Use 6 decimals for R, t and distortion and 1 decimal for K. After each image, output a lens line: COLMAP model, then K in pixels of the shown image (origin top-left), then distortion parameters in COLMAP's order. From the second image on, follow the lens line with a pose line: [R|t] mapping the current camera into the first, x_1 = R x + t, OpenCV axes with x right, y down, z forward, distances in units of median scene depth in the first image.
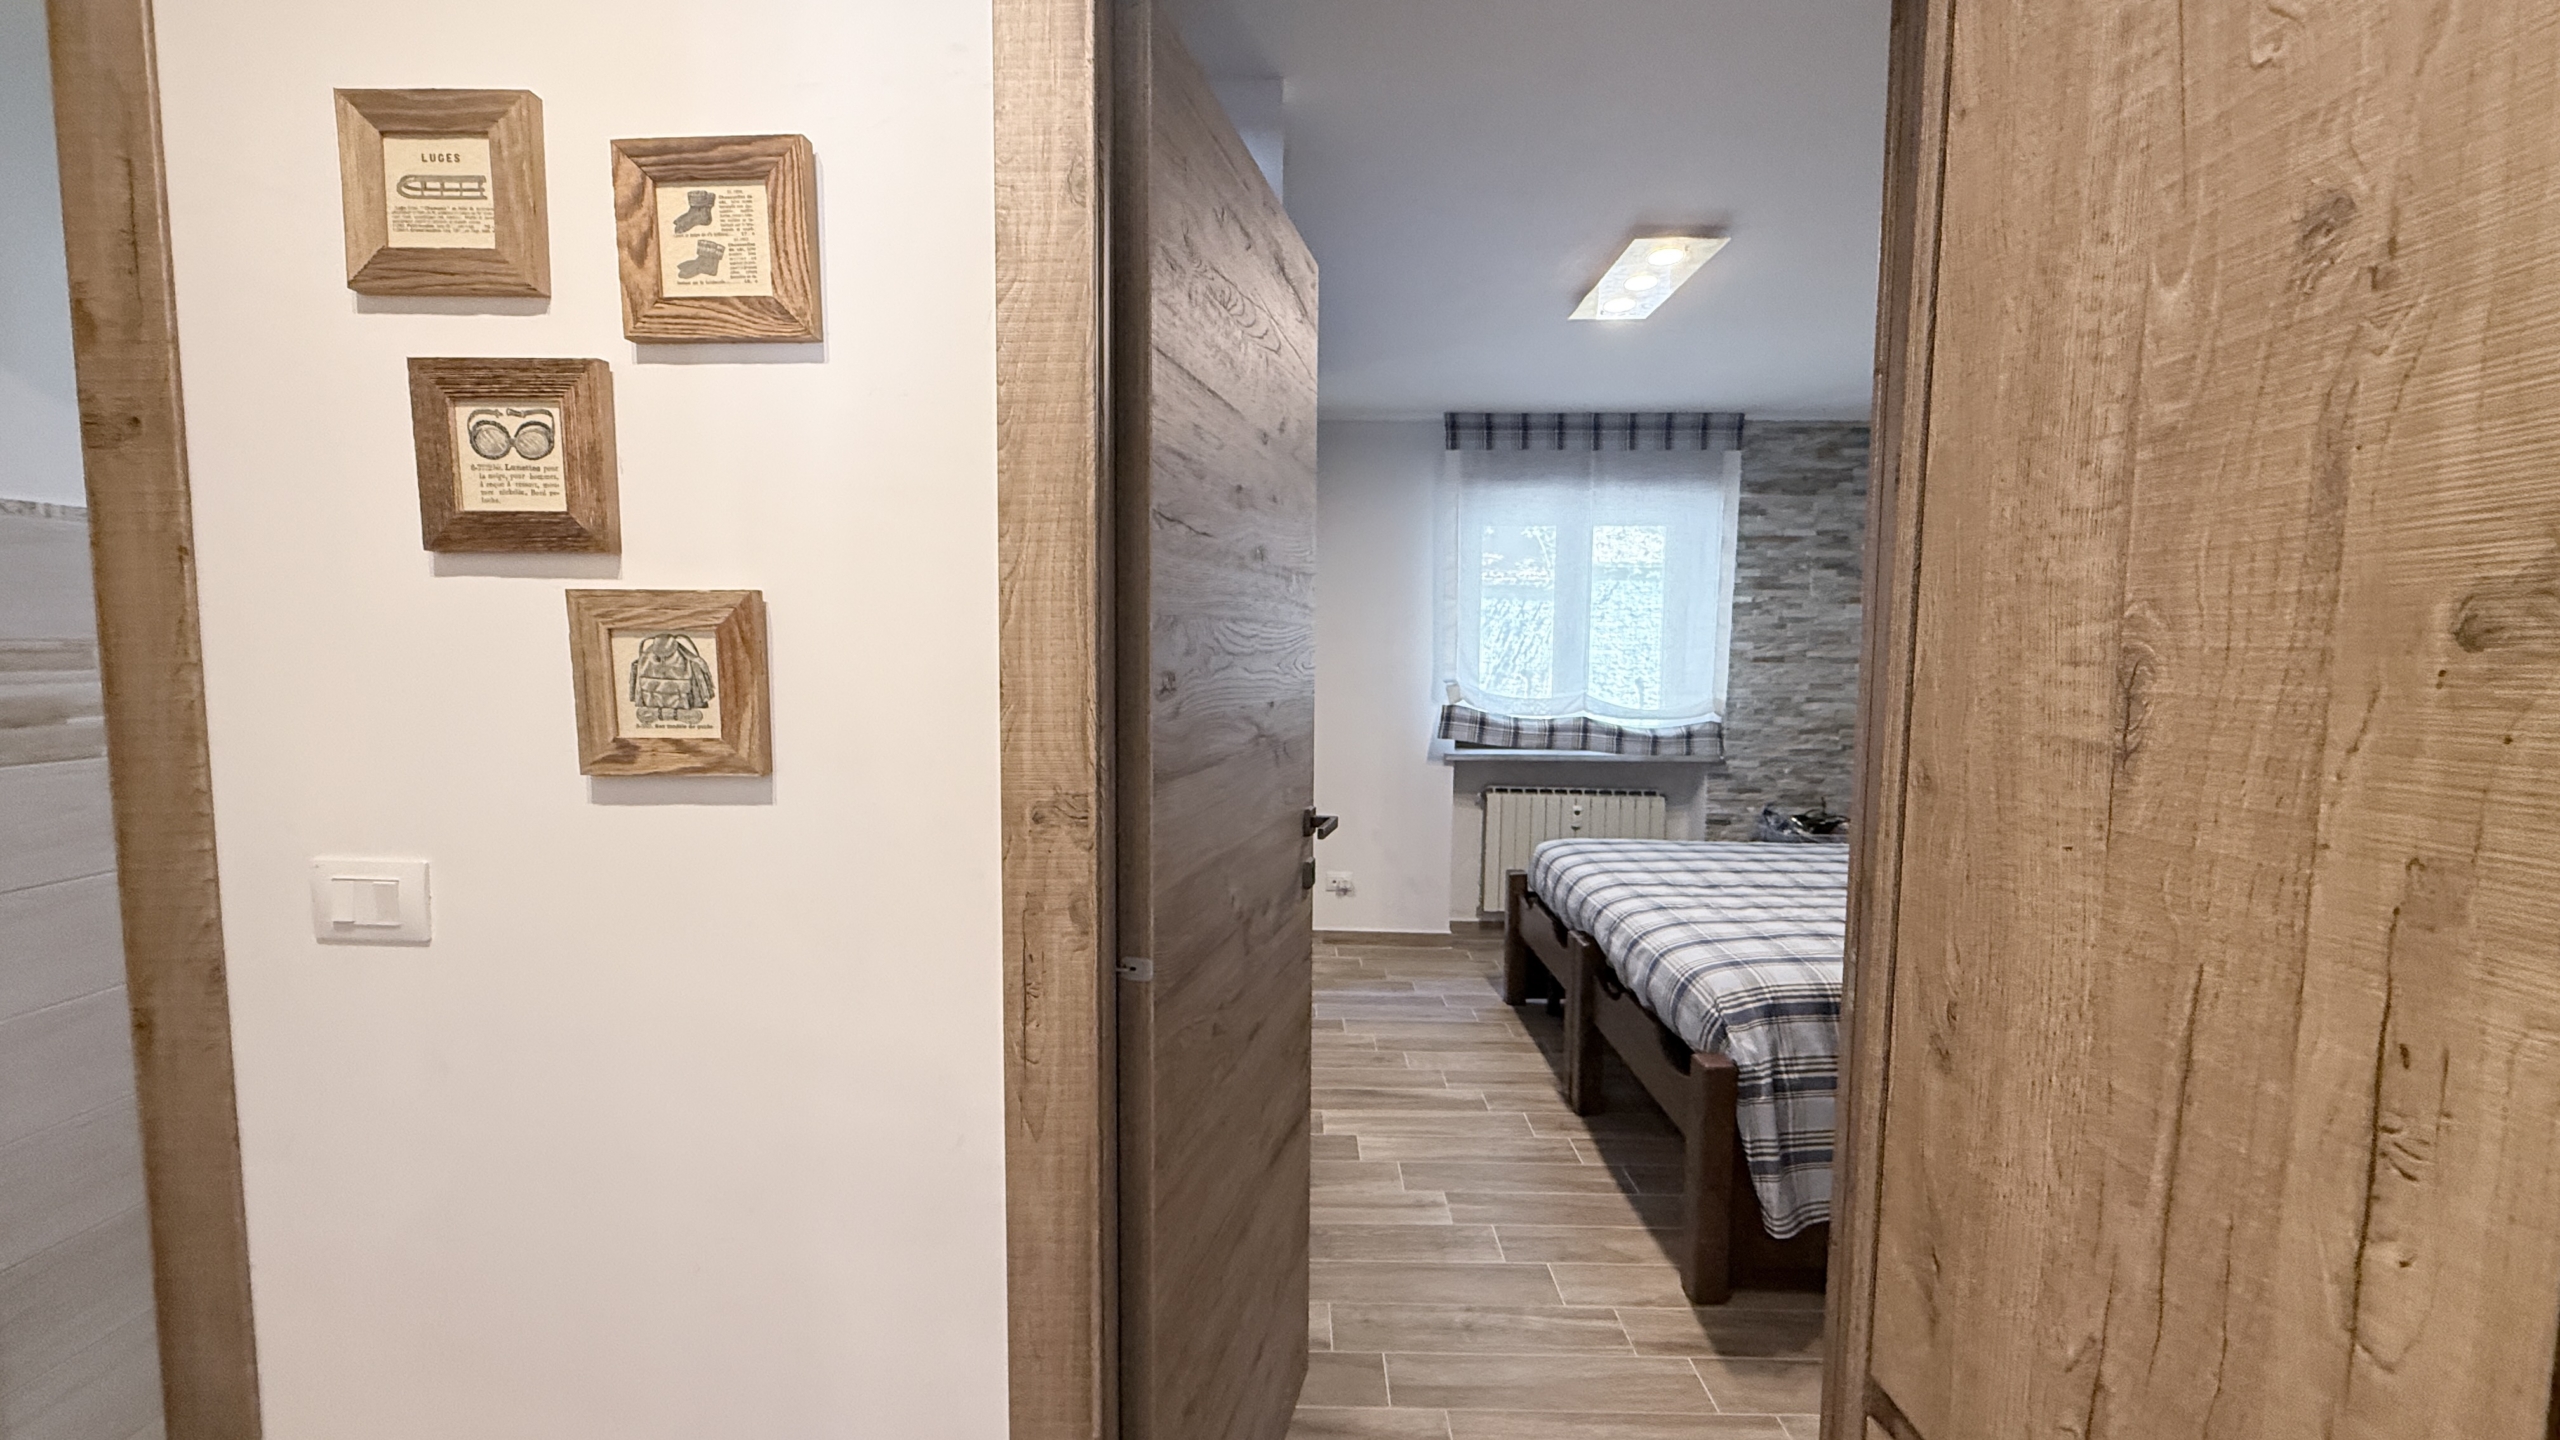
lens RADIAL K [[1014.7, 0, 1272.7], [0, 1014.7, 721.5], [0, 0, 1]] dist [-0.000318, 0.000184]
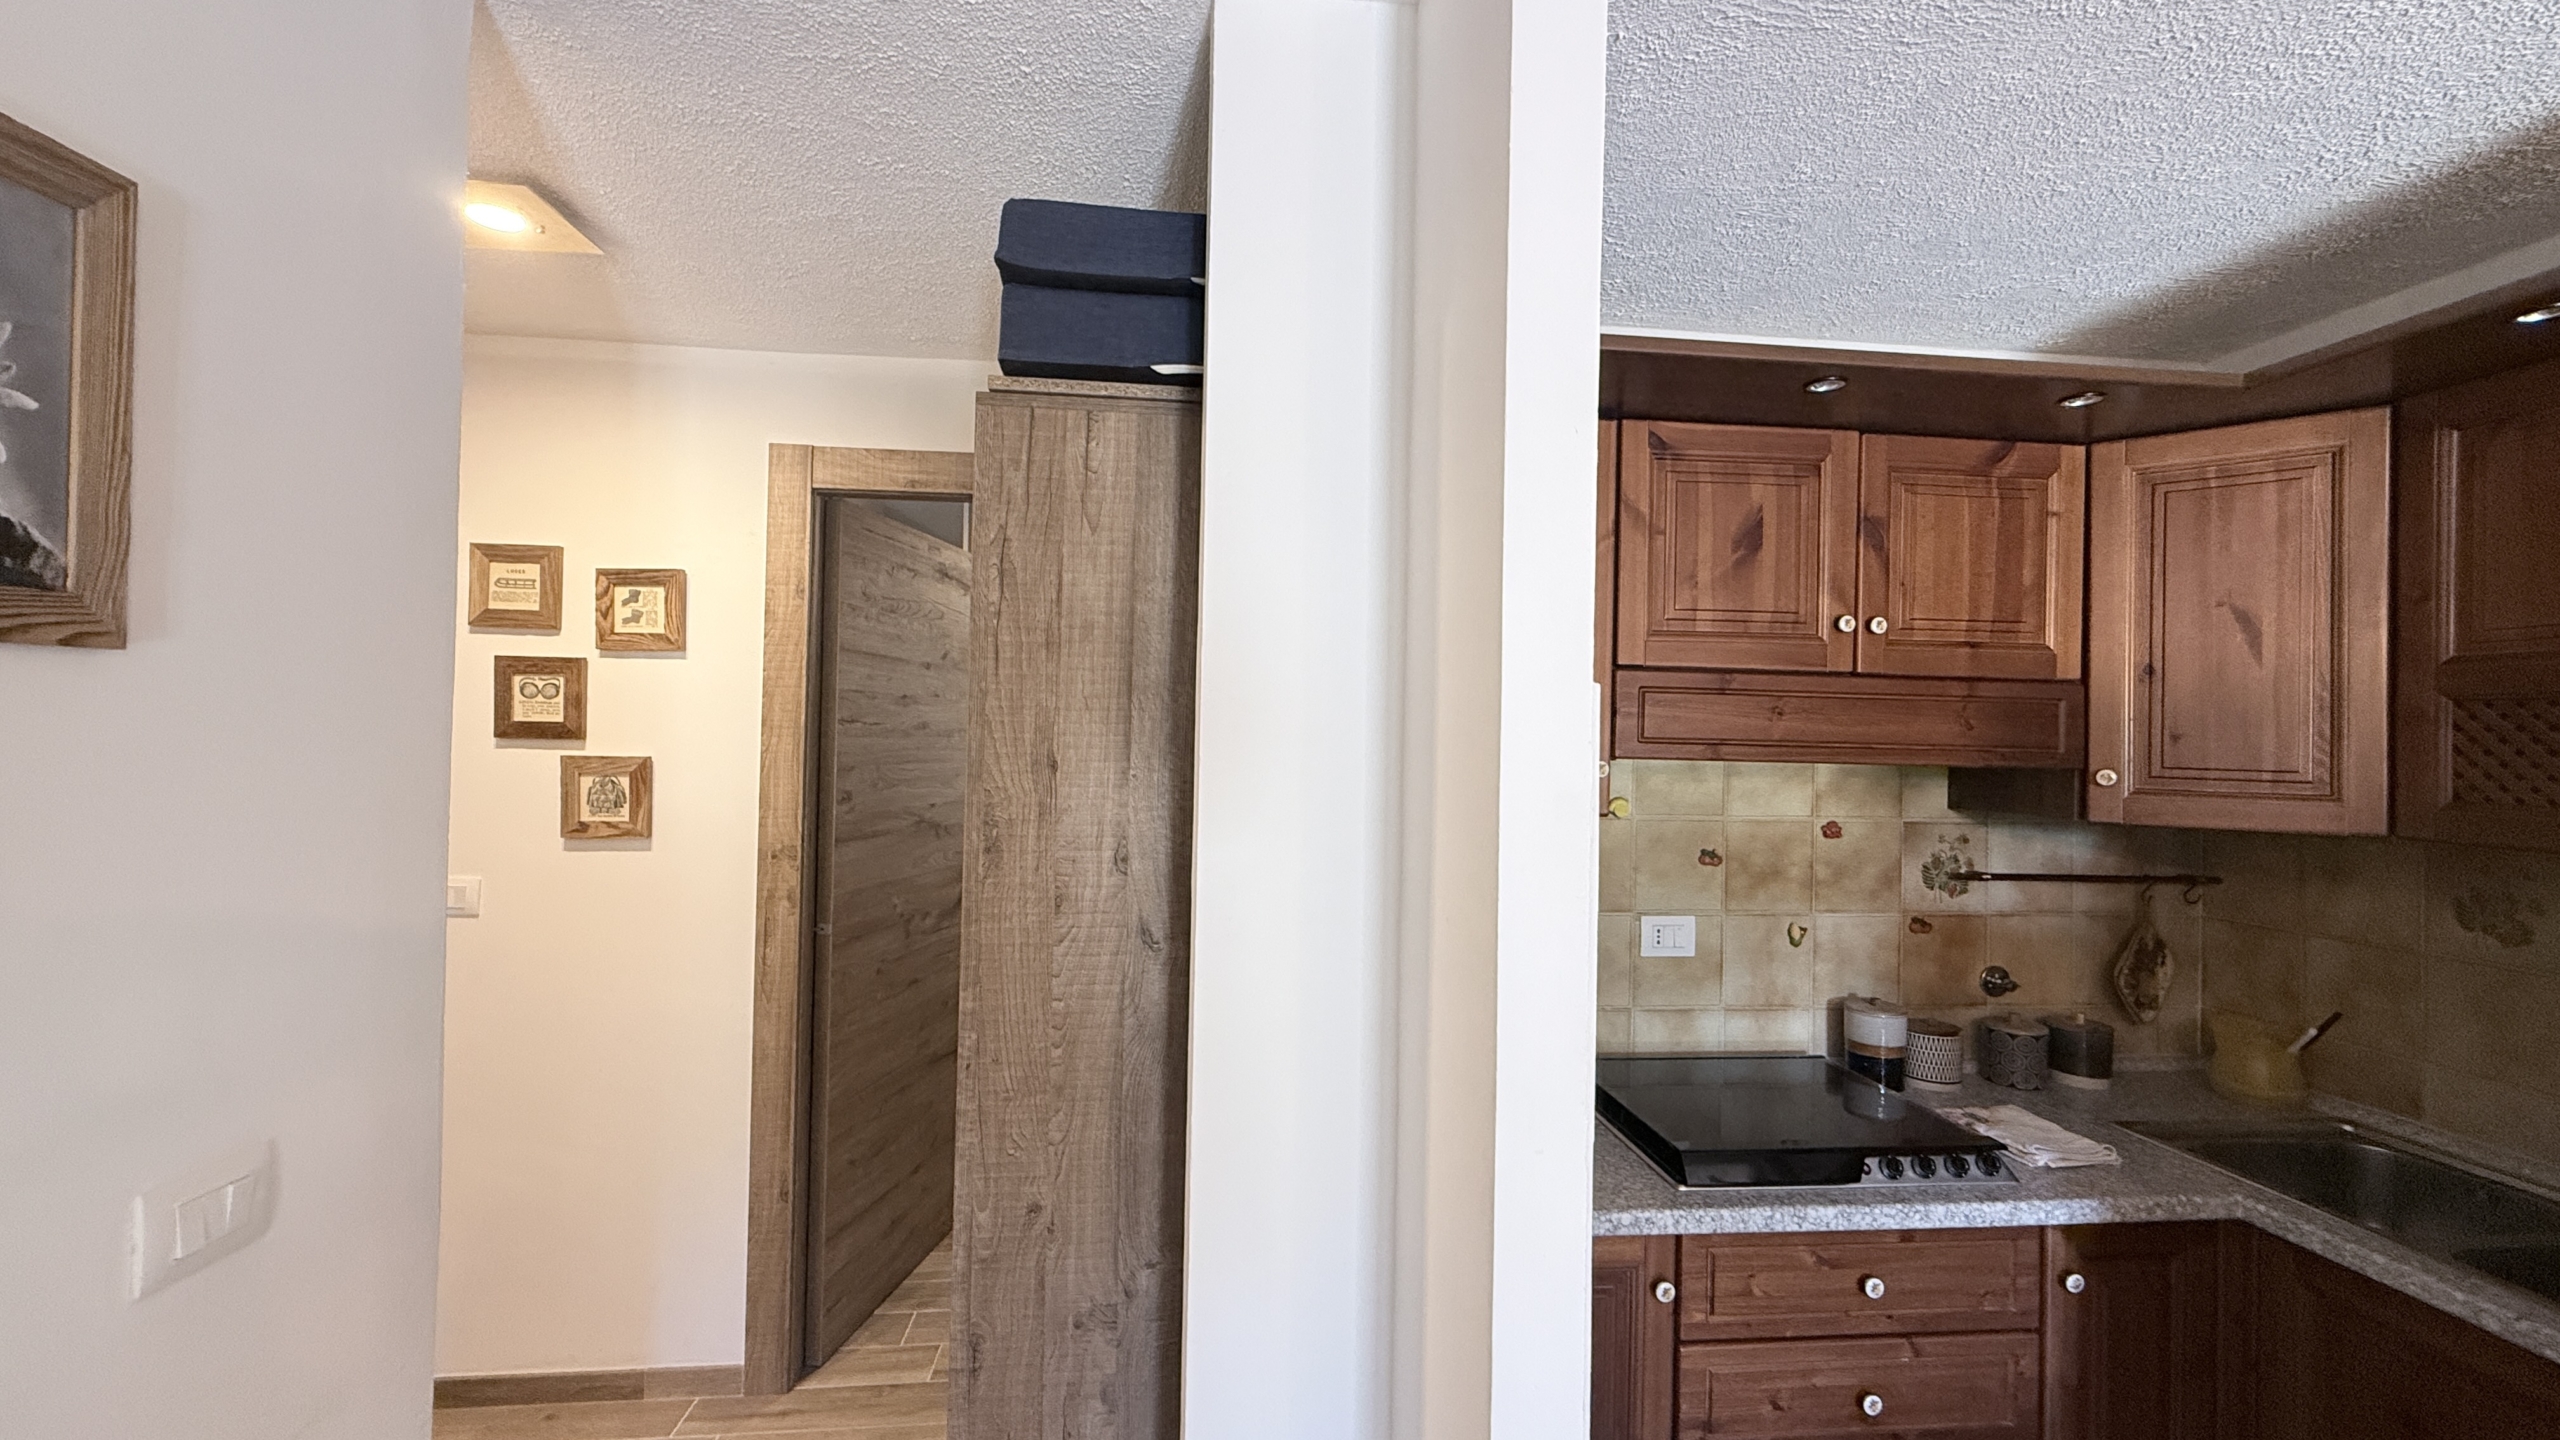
lens RADIAL K [[1014.7, 0, 1272.8], [0, 1014.7, 721.7], [0, 0, 1]] dist [-0.000318, 0.000184]
pose [[0.992679, 0.012042, 0.120183, 0.194278], [-0.000953, 0.995768, -0.091895, 0.000670], [-0.120781, 0.091108, 0.988489, -0.456987]]
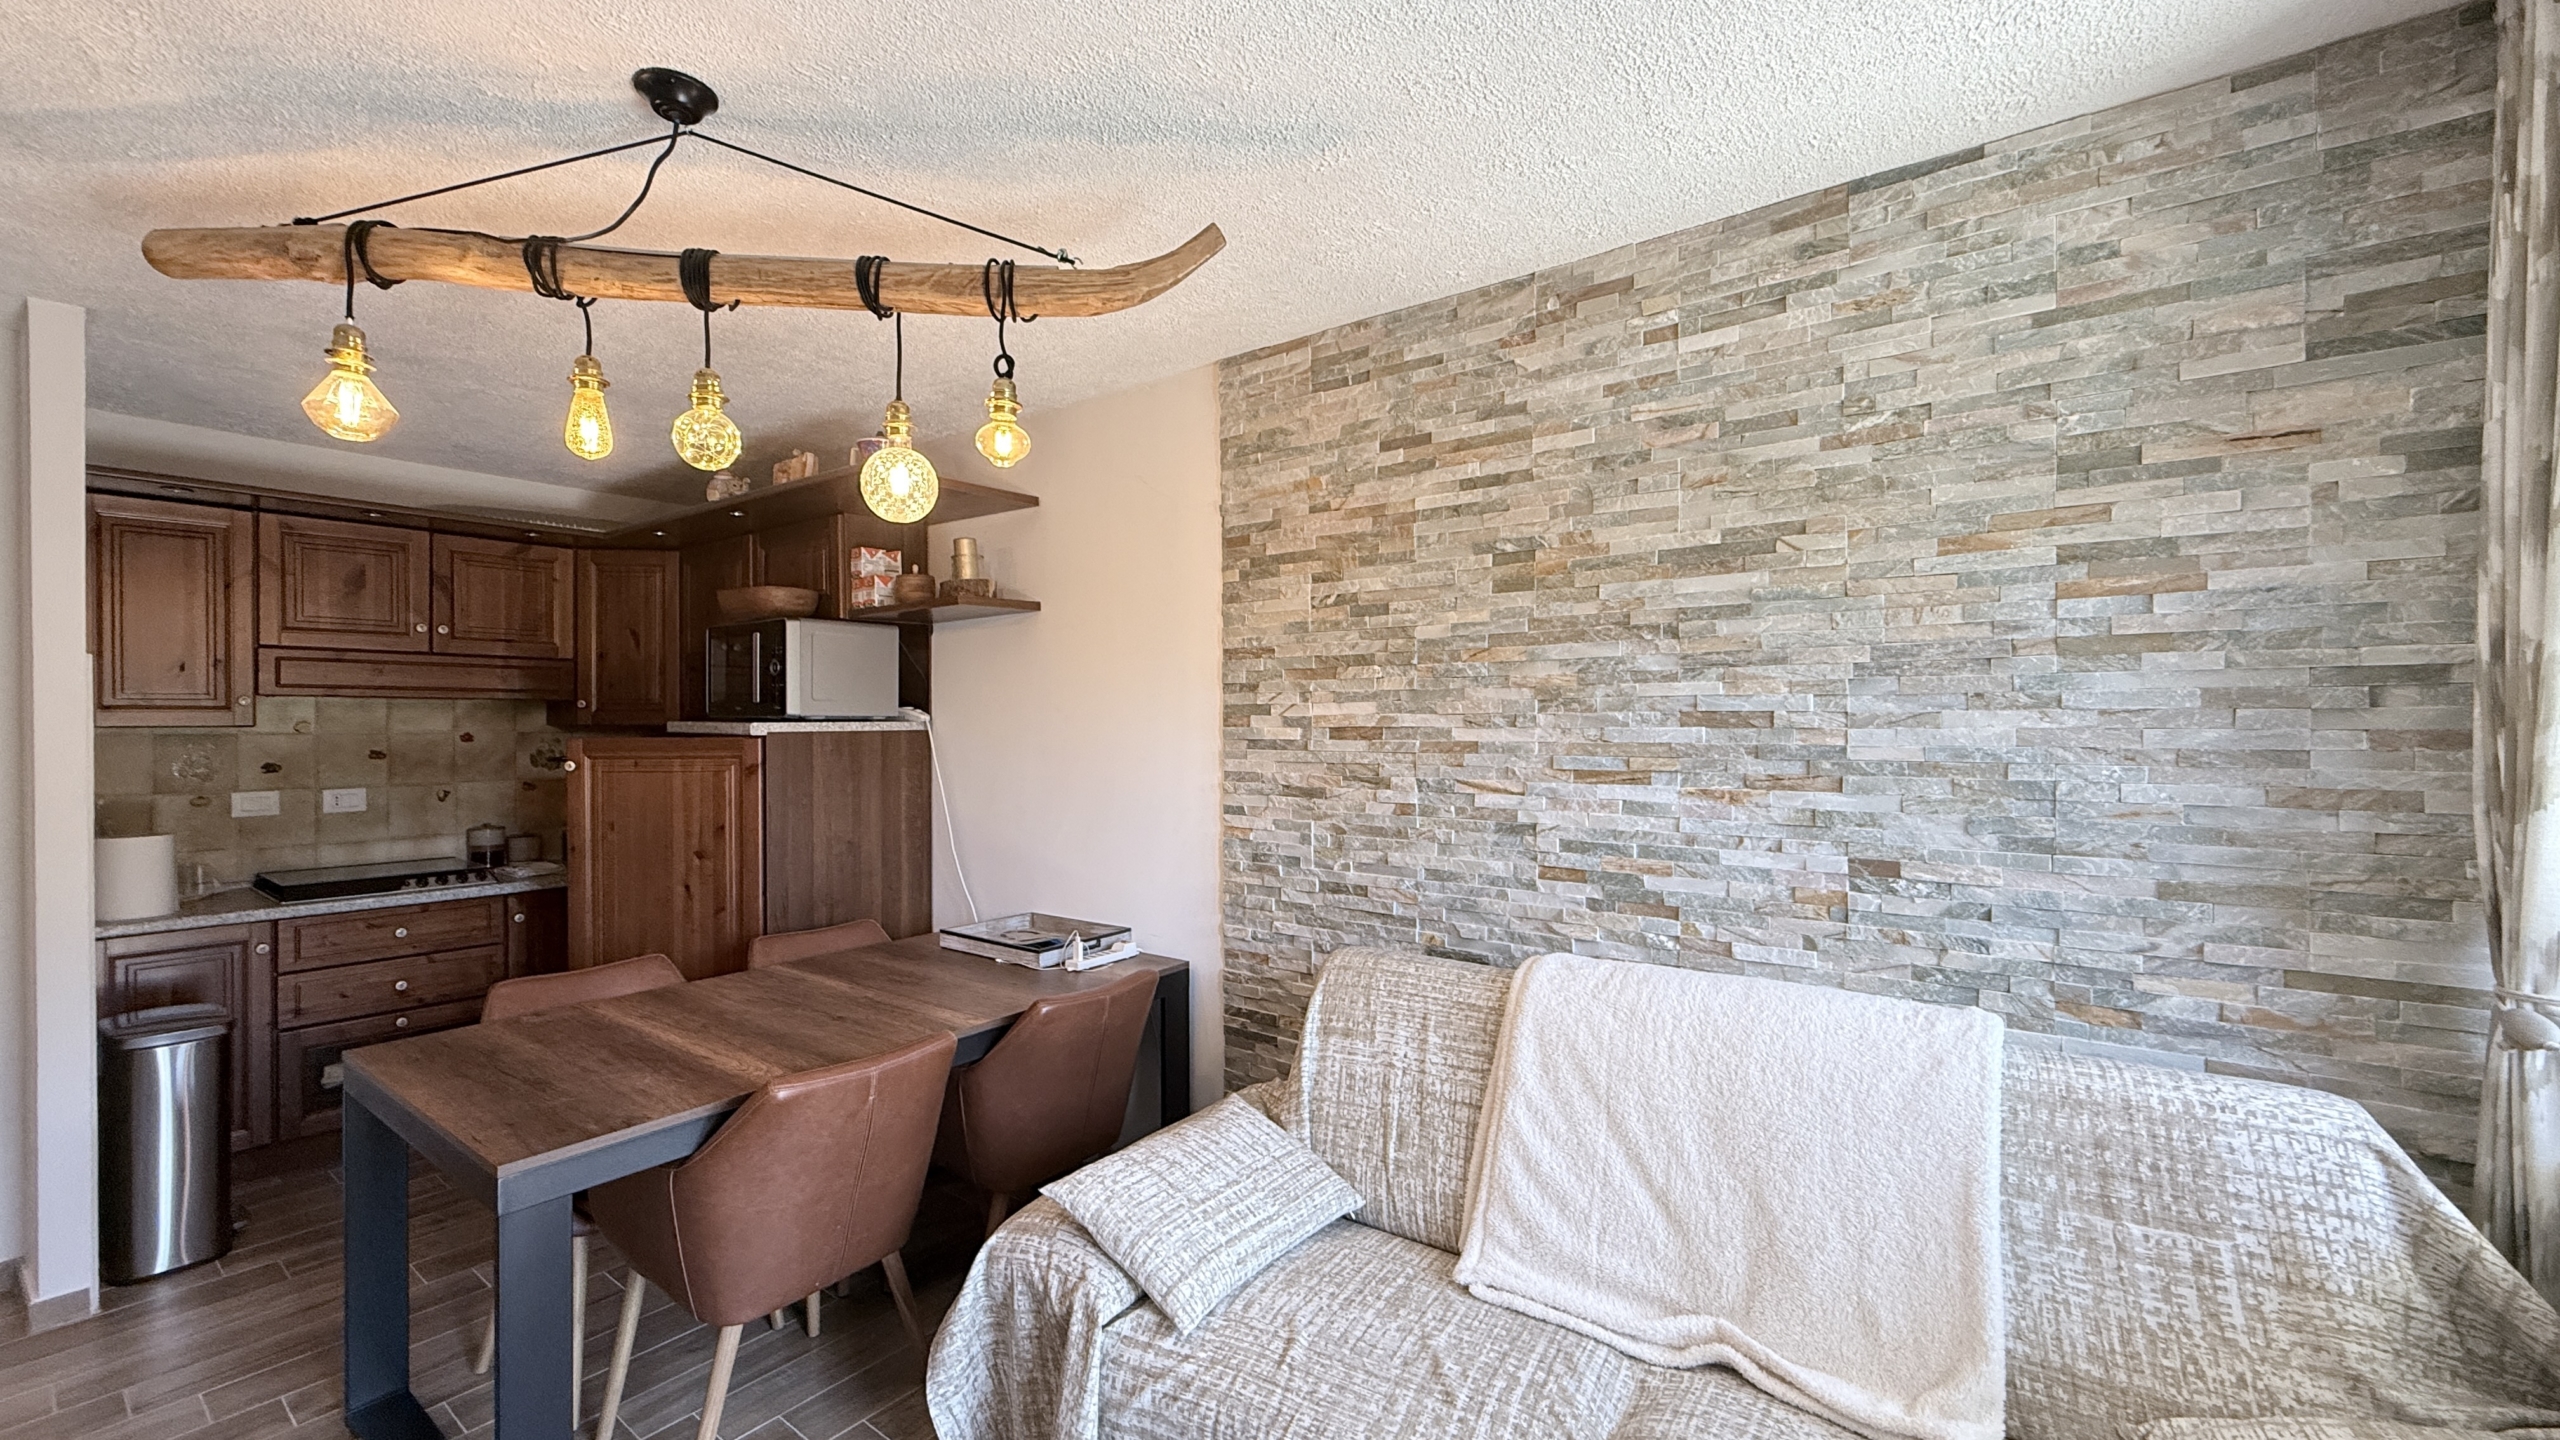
lens RADIAL K [[1014.7, 0, 1277.1], [0, 1014.7, 726.0], [0, 0, 1]] dist [-0.000318, 0.000184]
pose [[0.590900, -0.014985, 0.806606, 0.234624], [0.072555, 0.996763, -0.034634, 0.135600], [-0.803476, 0.078989, 0.590074, -1.565414]]
